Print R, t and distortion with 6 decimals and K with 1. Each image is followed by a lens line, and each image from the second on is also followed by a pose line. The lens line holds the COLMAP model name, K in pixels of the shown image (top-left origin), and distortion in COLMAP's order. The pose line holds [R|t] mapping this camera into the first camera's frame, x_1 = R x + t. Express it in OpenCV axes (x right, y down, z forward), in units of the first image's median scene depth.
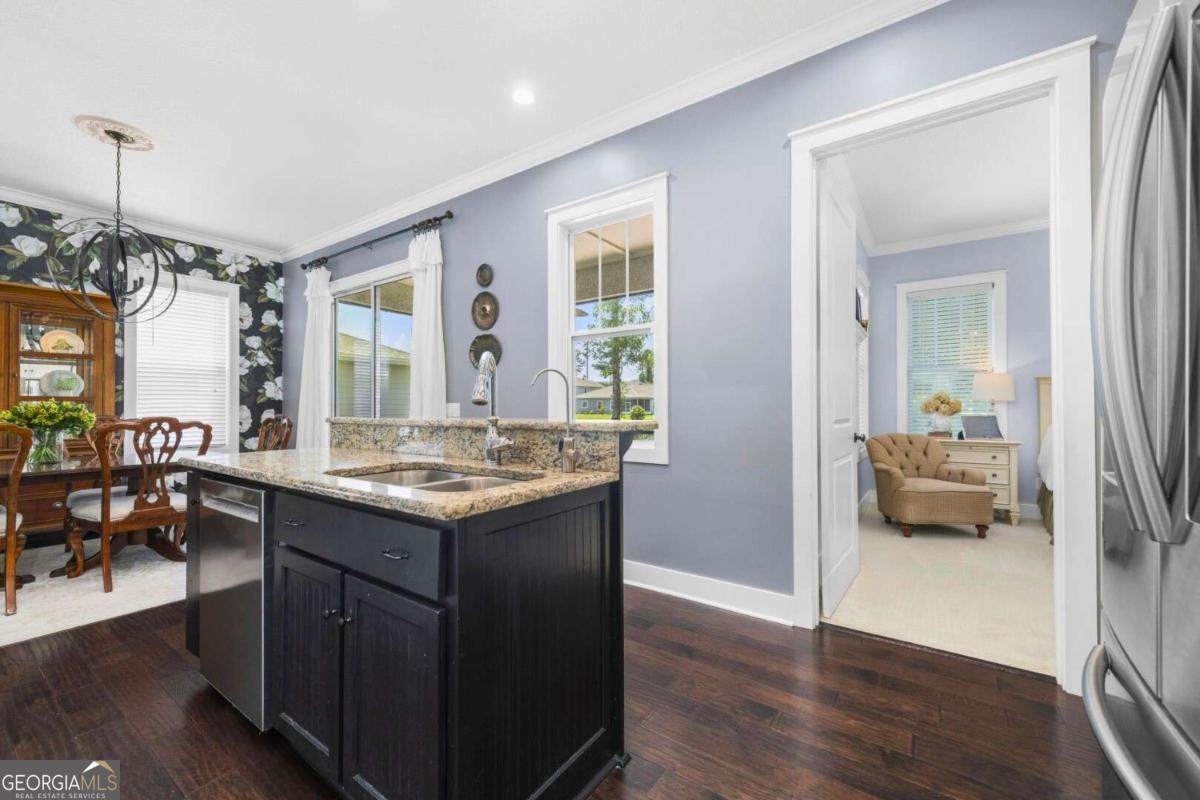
lens RADIAL K [[475.0, 0, 599.0], [0, 475.0, 404.4], [0, 0, 1]] dist [-0.000644, 0.000282]
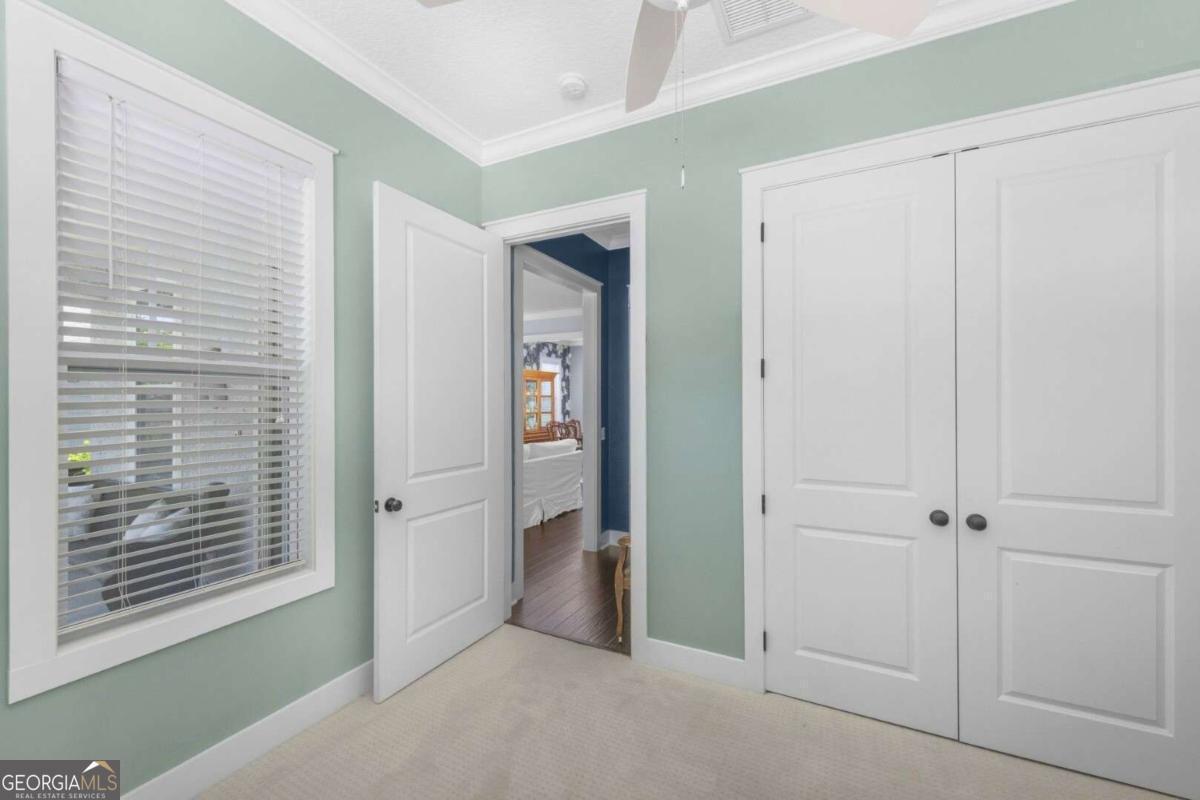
lens RADIAL K [[487.4, 0, 597.8], [0, 487.4, 402.1], [0, 0, 1]] dist [0.008993, -0.002865]
pose [[0.991961, -0.000033, 0.126543, -0.884192], [-0.000488, 0.999992, 0.004087, -0.061039], [-0.126542, -0.004116, 0.991953, -1.278674]]
